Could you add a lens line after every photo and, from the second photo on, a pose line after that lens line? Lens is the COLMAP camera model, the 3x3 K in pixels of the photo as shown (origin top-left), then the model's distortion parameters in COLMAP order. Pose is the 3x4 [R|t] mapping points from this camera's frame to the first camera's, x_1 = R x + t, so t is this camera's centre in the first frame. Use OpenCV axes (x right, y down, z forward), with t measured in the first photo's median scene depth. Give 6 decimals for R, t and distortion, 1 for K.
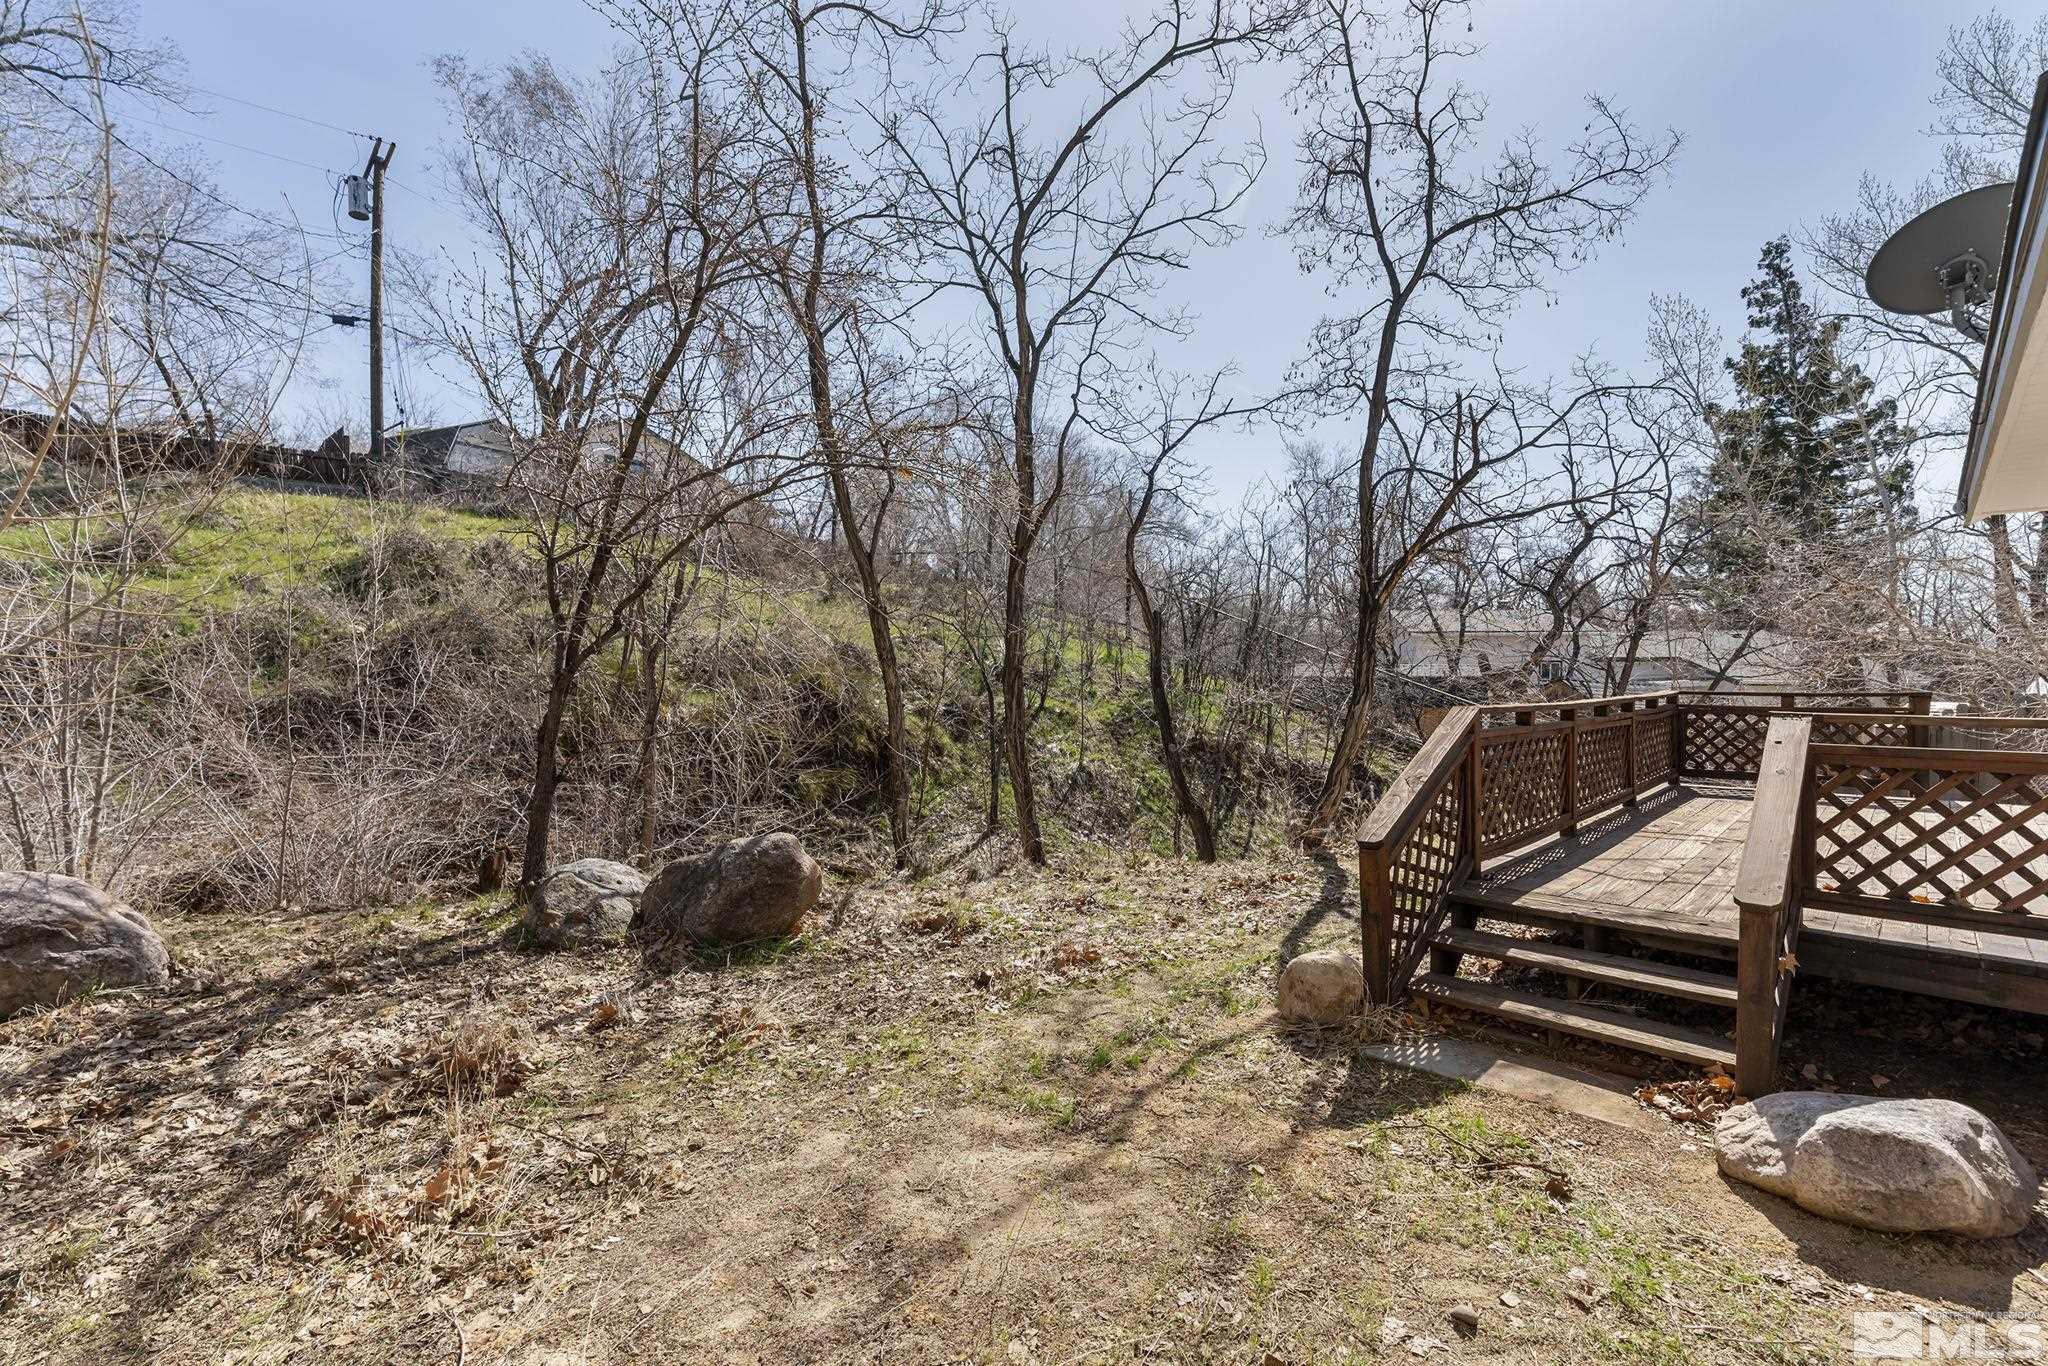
lens RADIAL K [[908.4, 0, 1033.8], [0, 908.4, 672.5], [0, 0, 1]] dist [-0.001141, -0.000006]
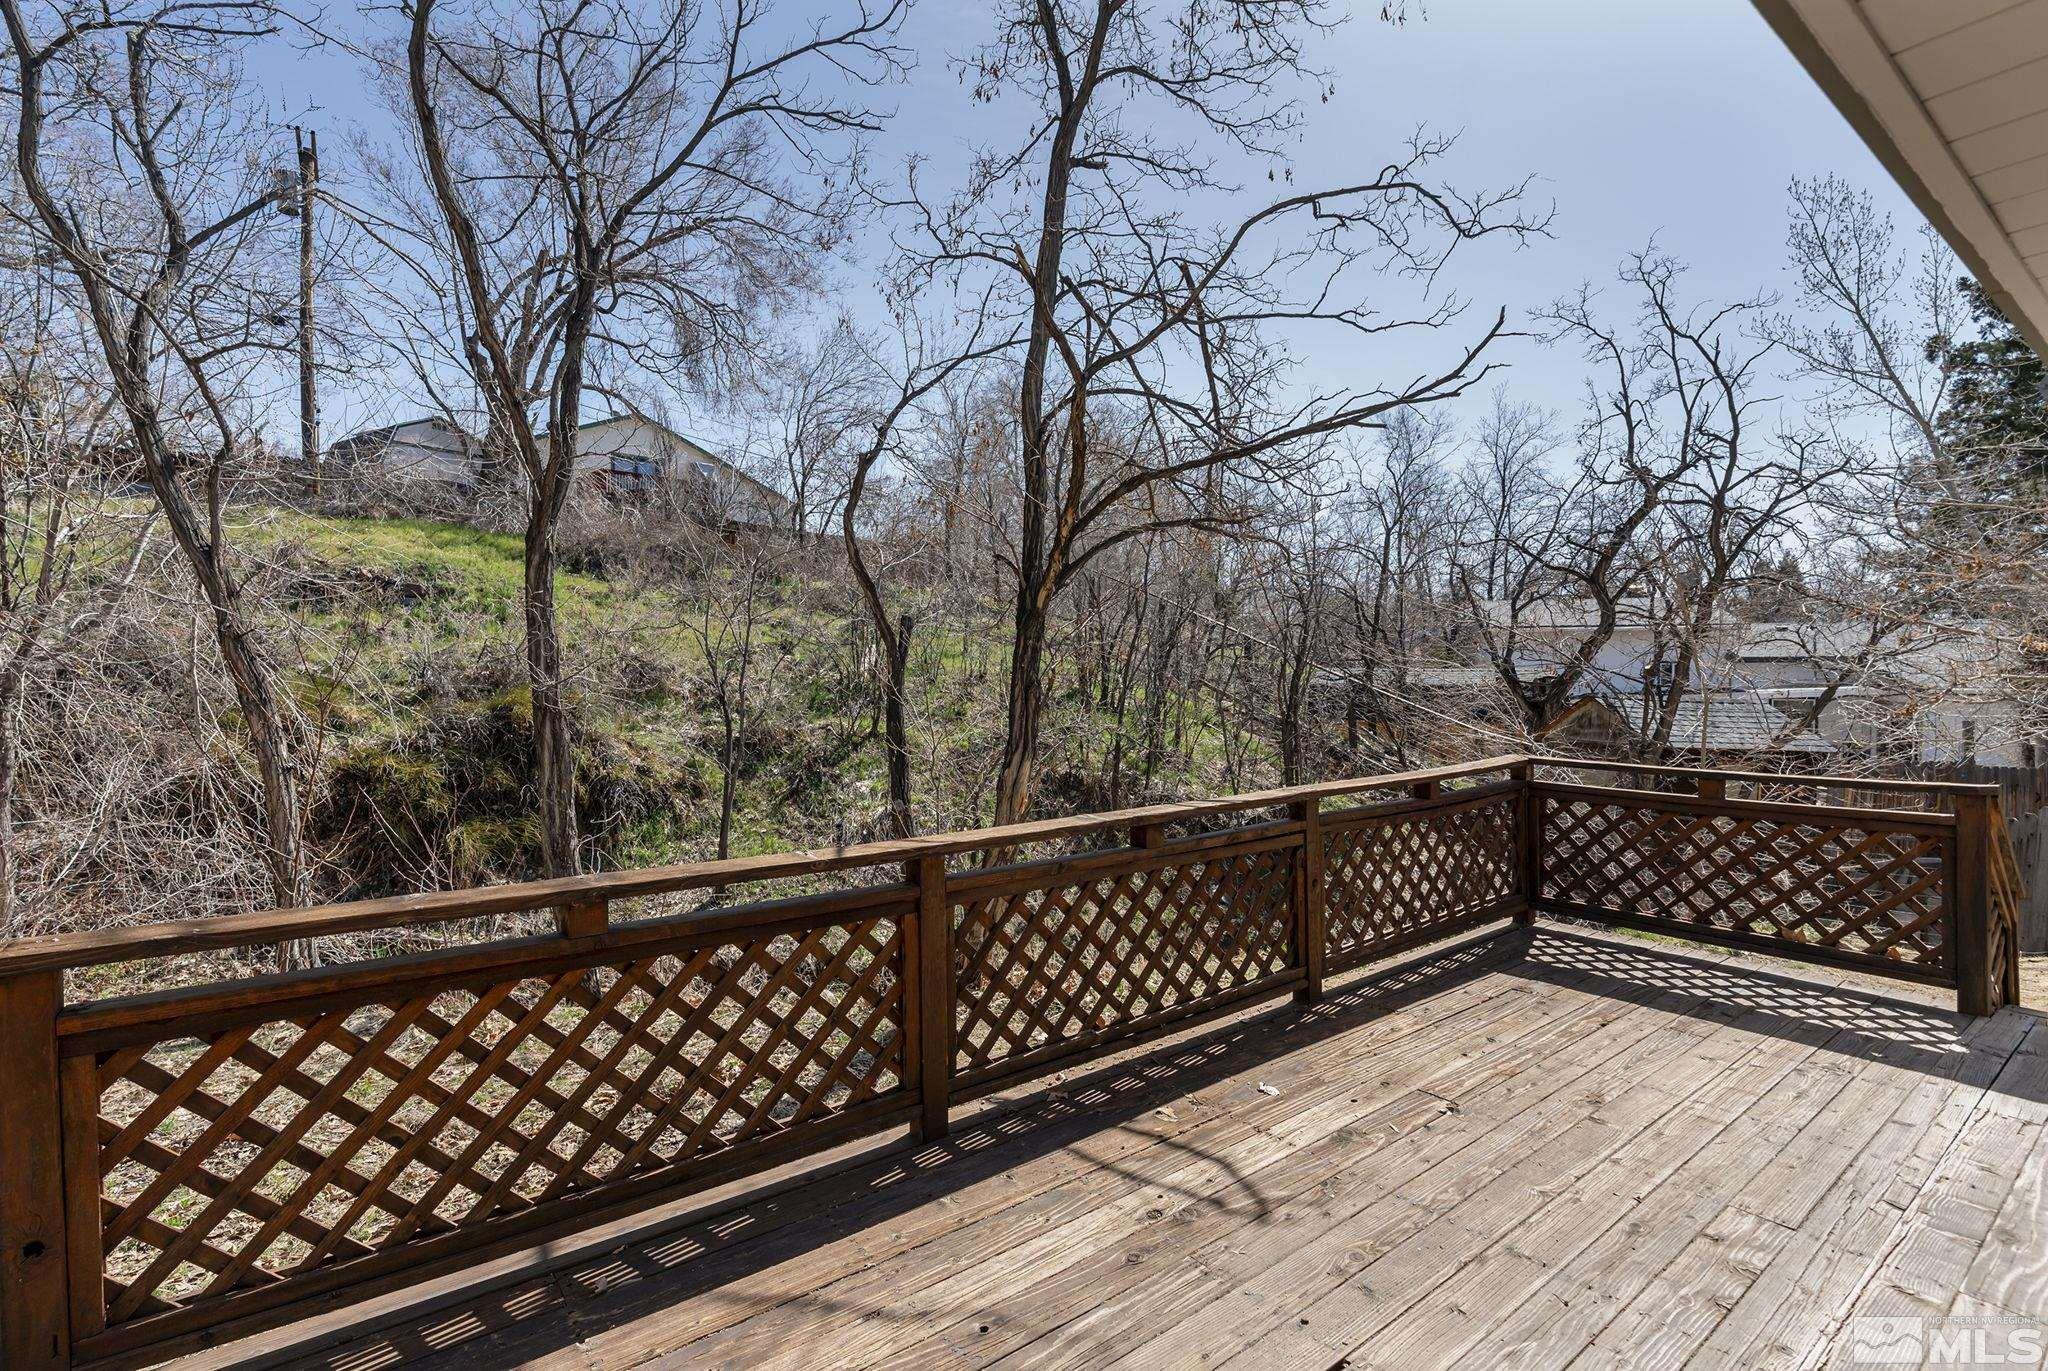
lens RADIAL K [[908.4, 0, 1033.8], [0, 908.4, 675.0], [0, 0, 1]] dist [-0.001141, -0.000006]
pose [[0.986203, -0.000230, -0.165543, 0.200623], [0.002152, 0.999932, 0.011426, -0.015158], [0.165529, -0.011625, 0.986136, 0.159336]]
